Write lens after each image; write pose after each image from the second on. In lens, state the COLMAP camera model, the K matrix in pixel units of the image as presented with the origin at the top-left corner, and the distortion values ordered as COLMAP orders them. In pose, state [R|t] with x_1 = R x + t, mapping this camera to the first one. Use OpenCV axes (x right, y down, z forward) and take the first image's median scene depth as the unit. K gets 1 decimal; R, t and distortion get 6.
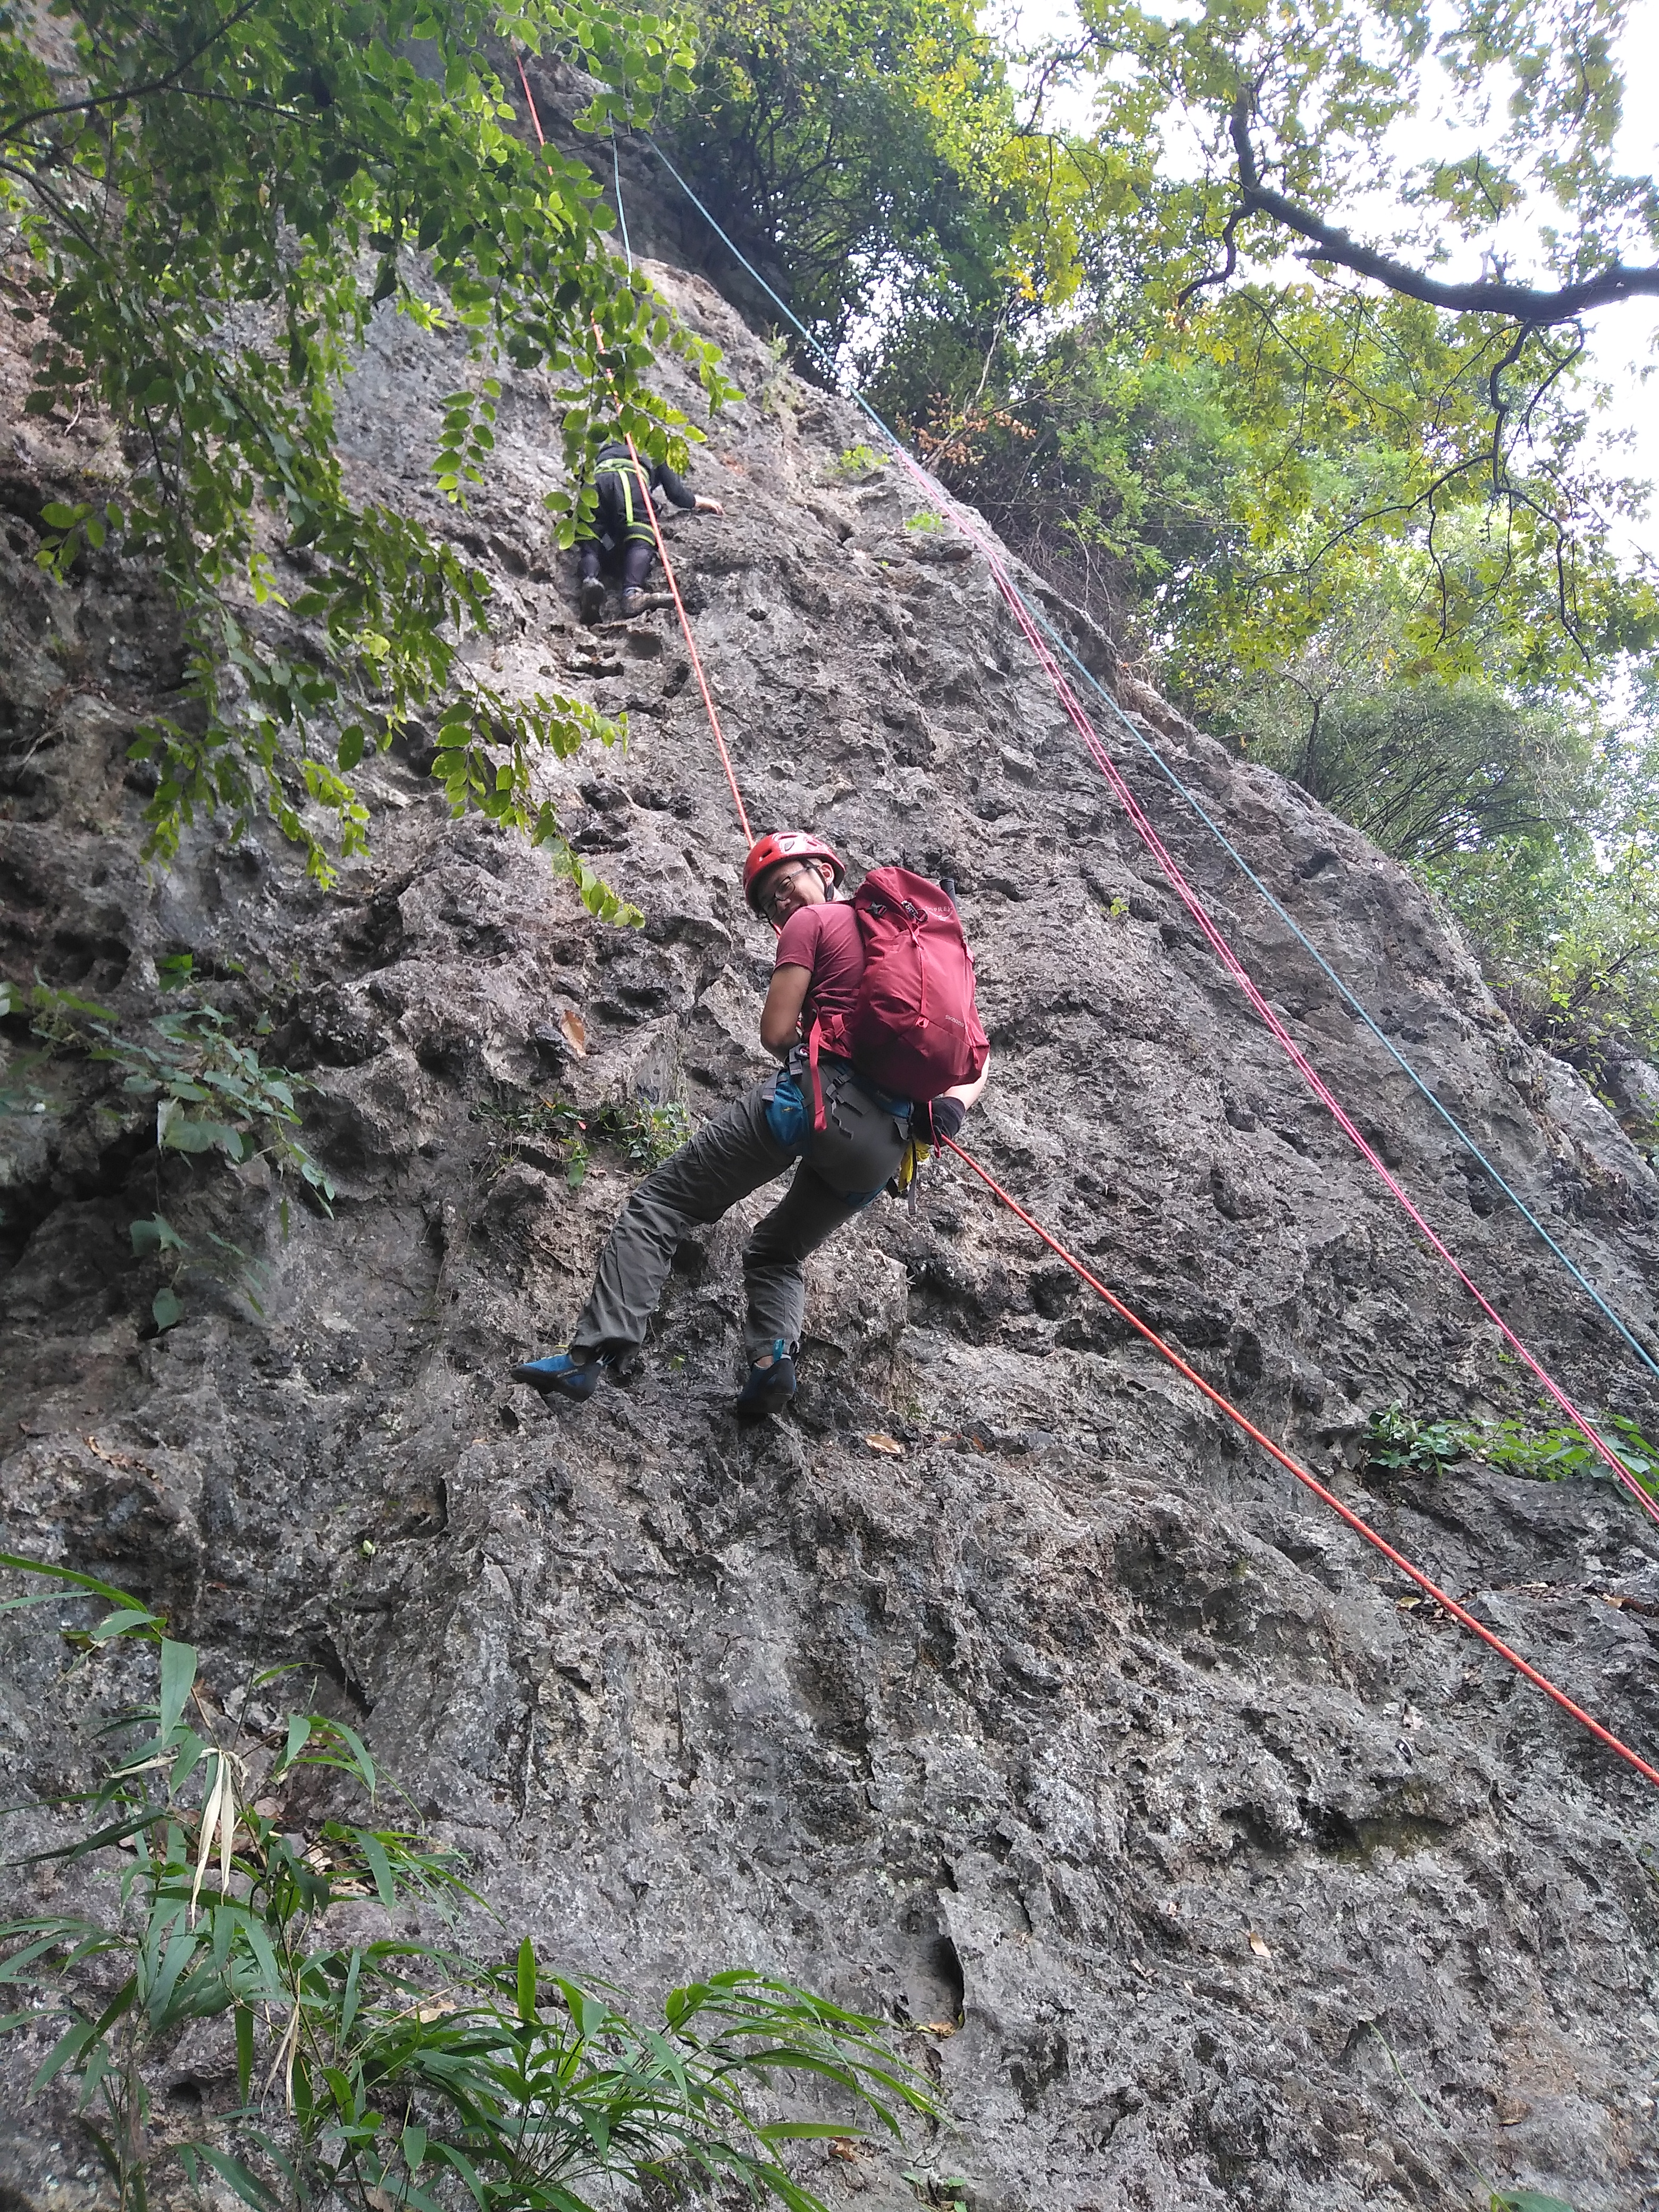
lens RADIAL K [[1744.5, 0, 830.7], [0, 1744.5, 1108.7], [0, 0, 1]] dist [0.151108, -0.339233]
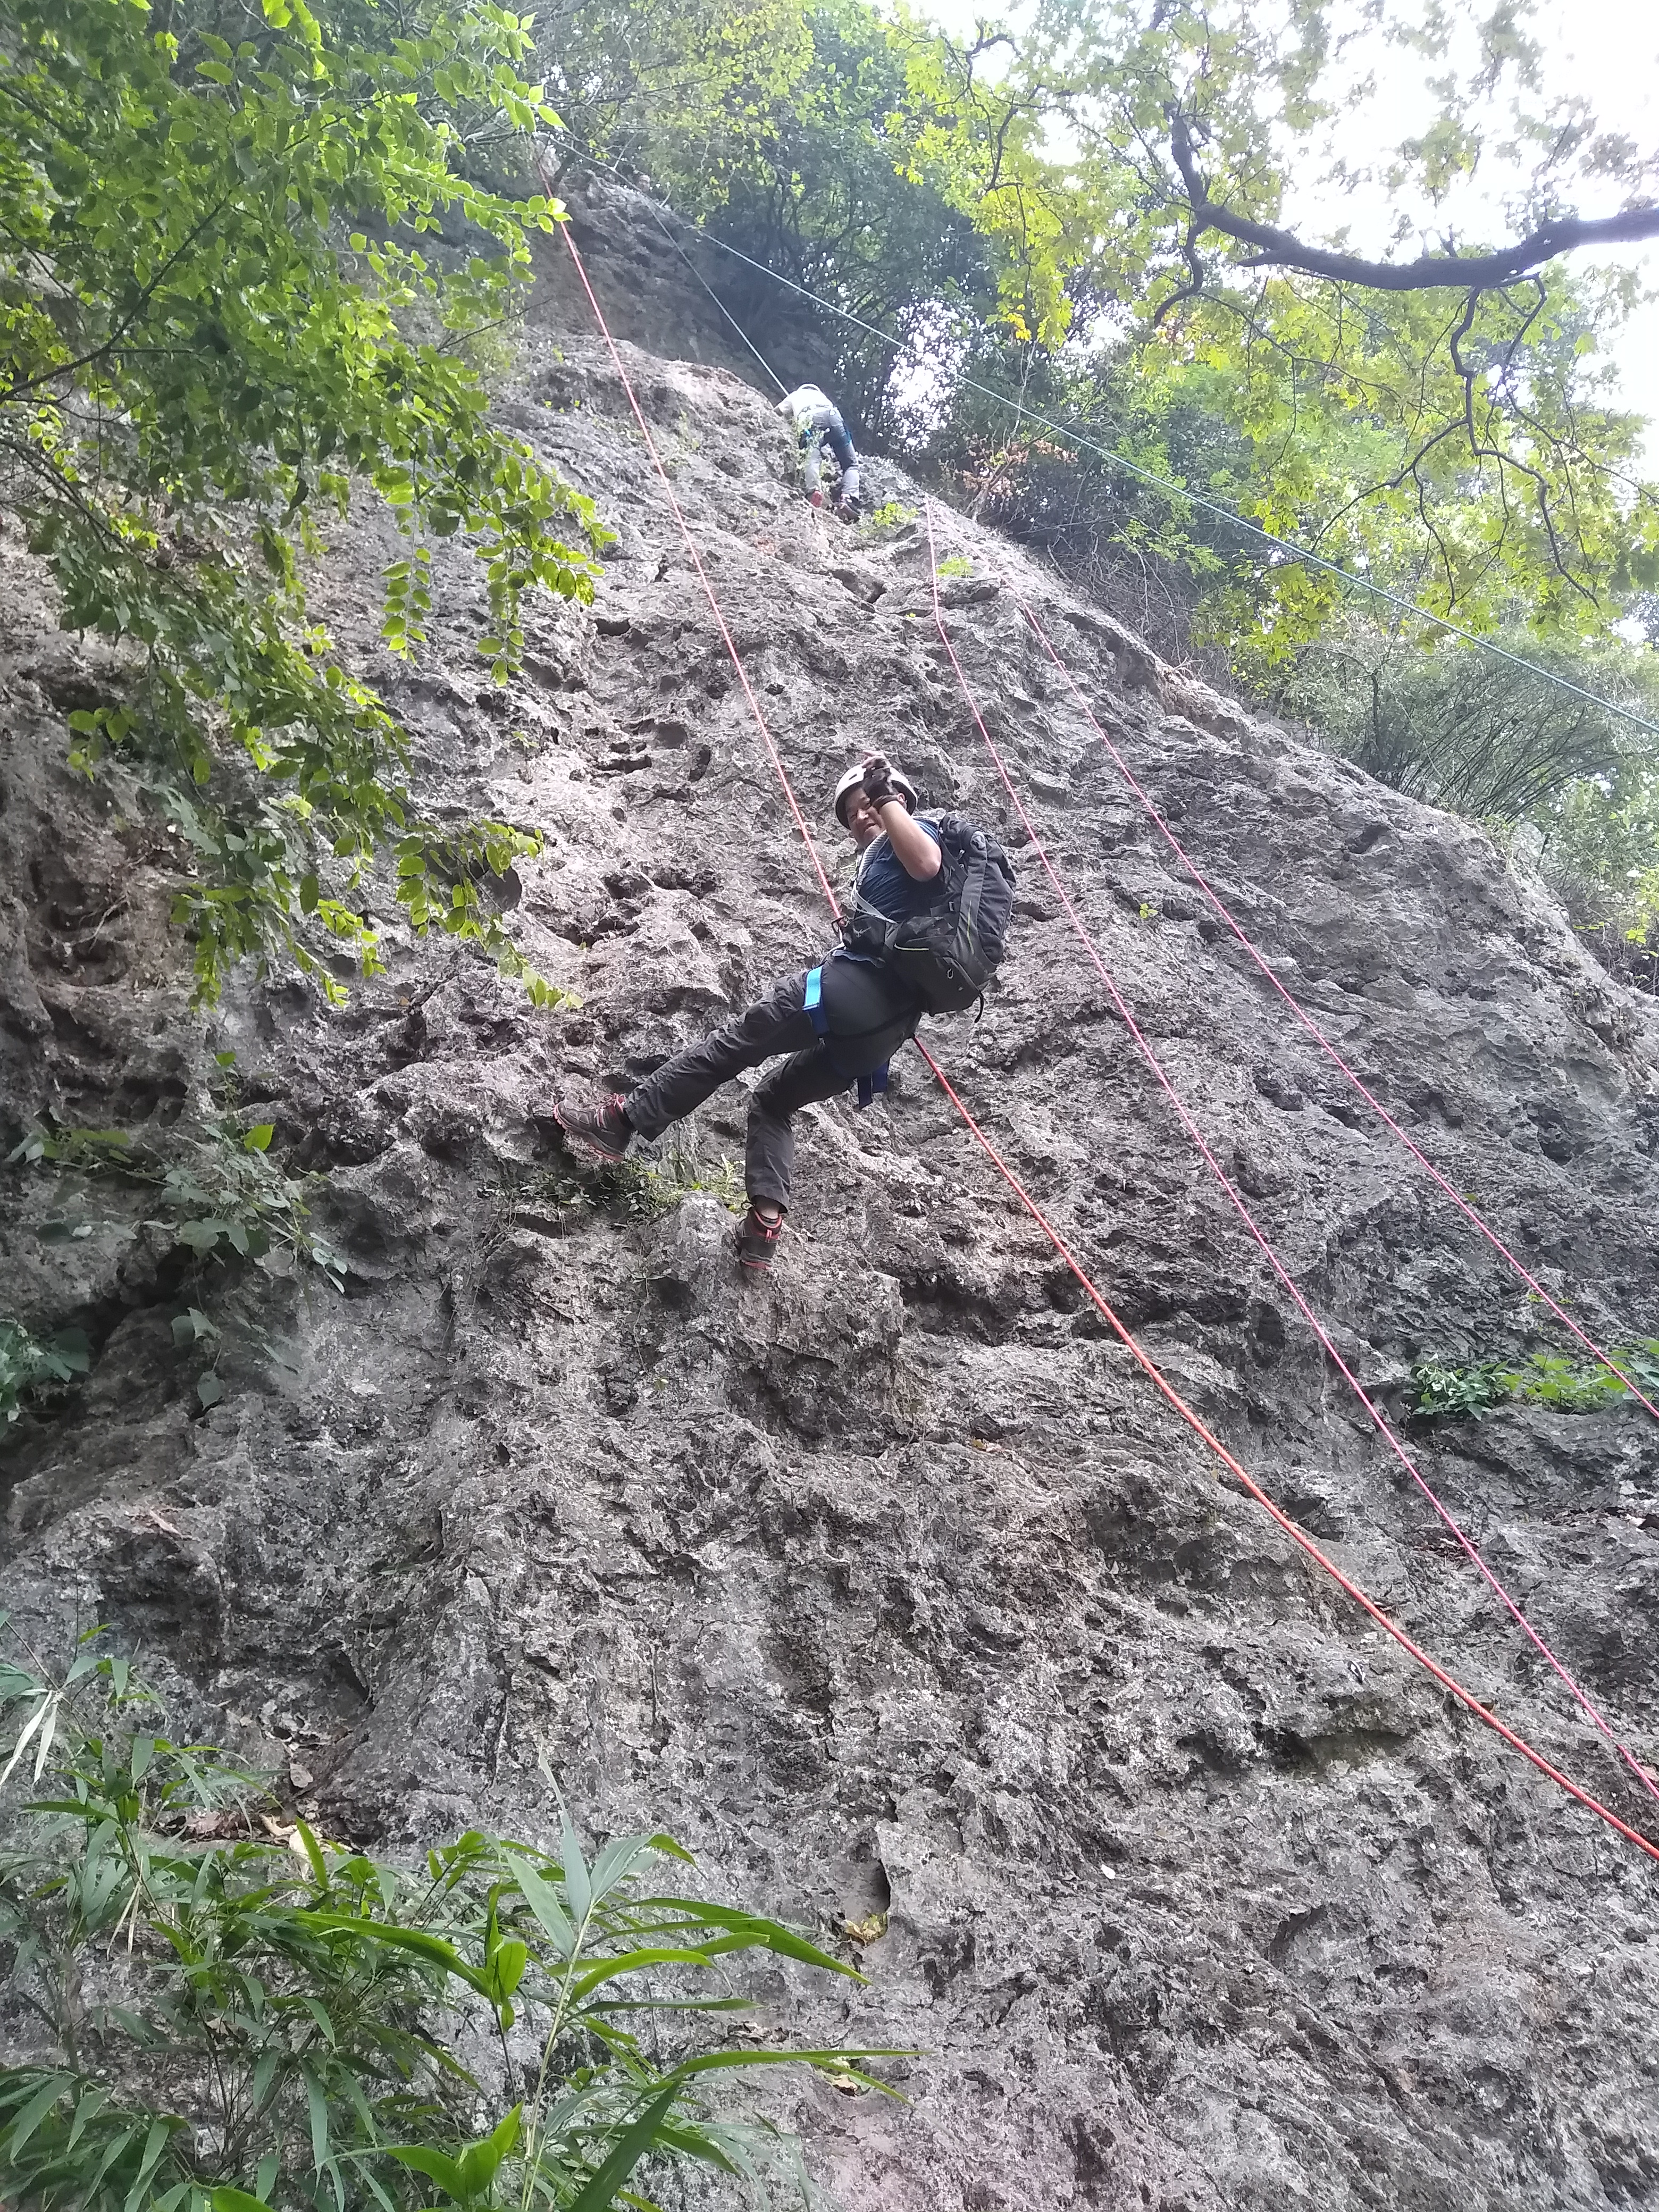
lens RADIAL K [[1739.3, 0, 829.5], [0, 1739.3, 1106.0], [0, 0, 1]] dist [0.157733, -0.373433]
pose [[0.985601, -0.130259, -0.107813, 0.115065], [0.127777, 0.991360, -0.029653, 0.008519], [0.110744, 0.015450, 0.993729, -0.073498]]
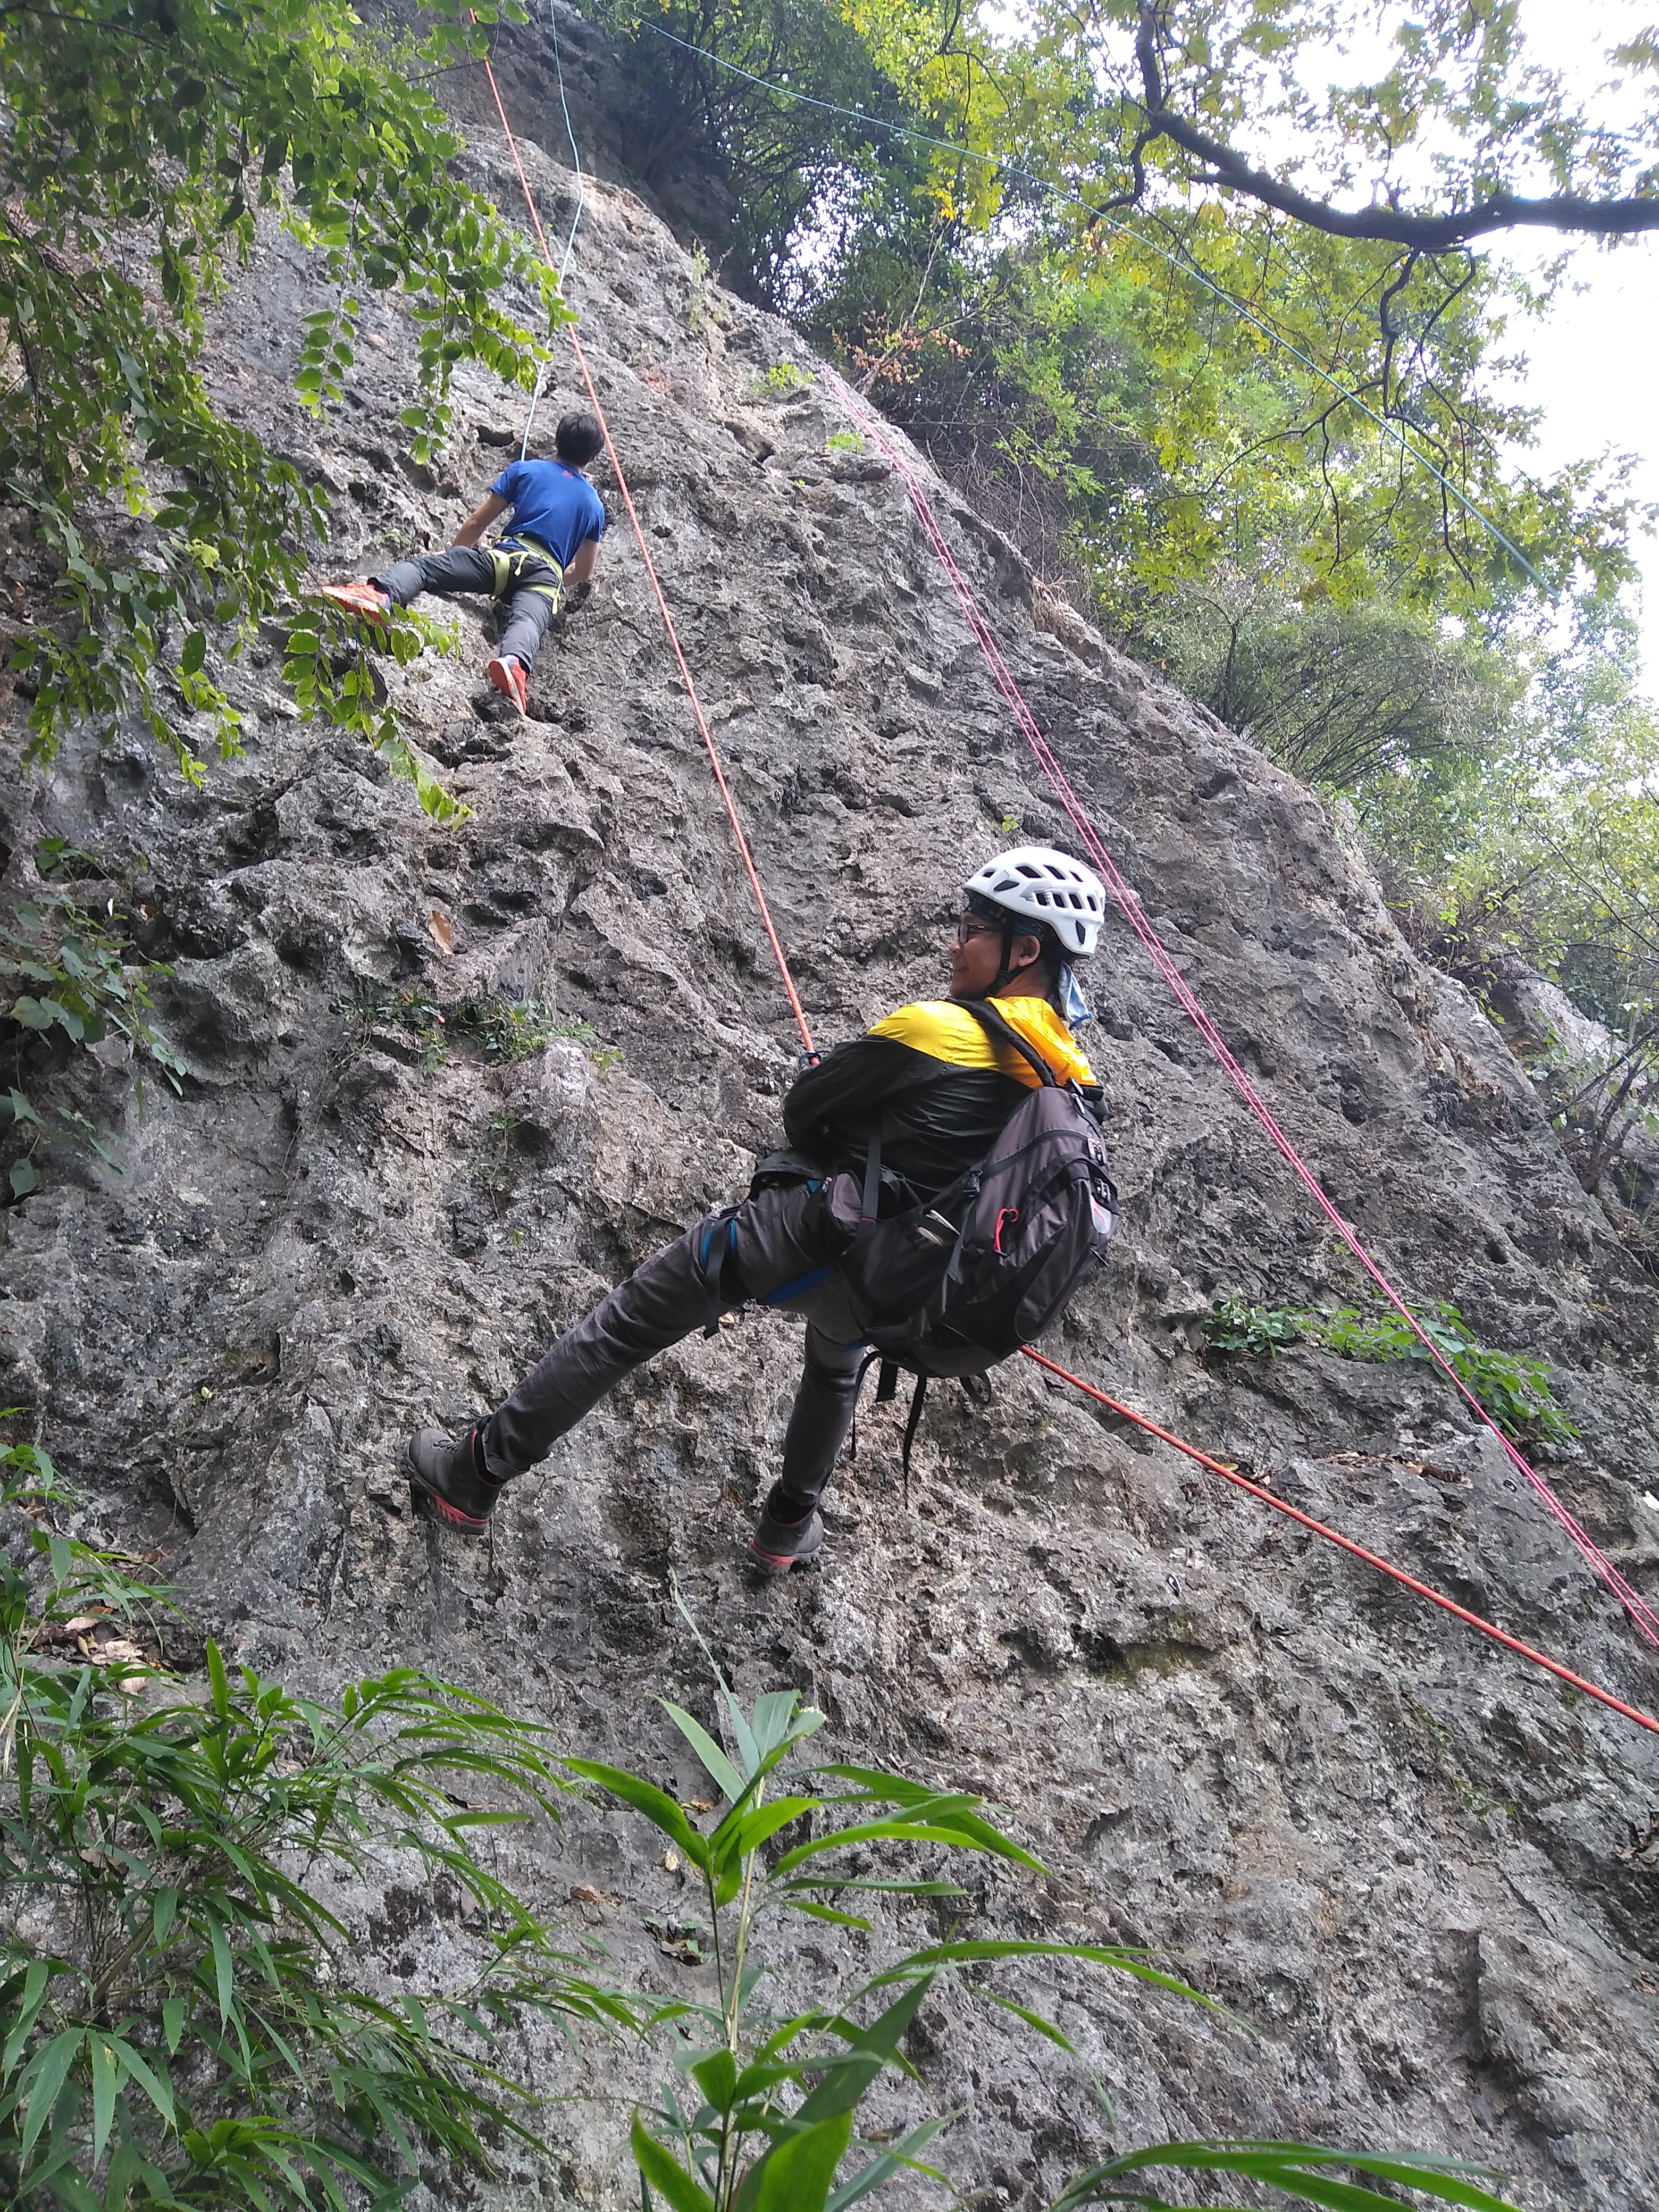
lens RADIAL K [[1730.4, 0, 829.3], [0, 1730.4, 1112.9], [0, 0, 1]] dist [0.146000, -0.314223]
pose [[0.999822, 0.004319, 0.018382, 0.060201], [-0.005155, 0.998943, 0.045666, 0.014004], [-0.018166, -0.045752, 0.998788, -0.047862]]
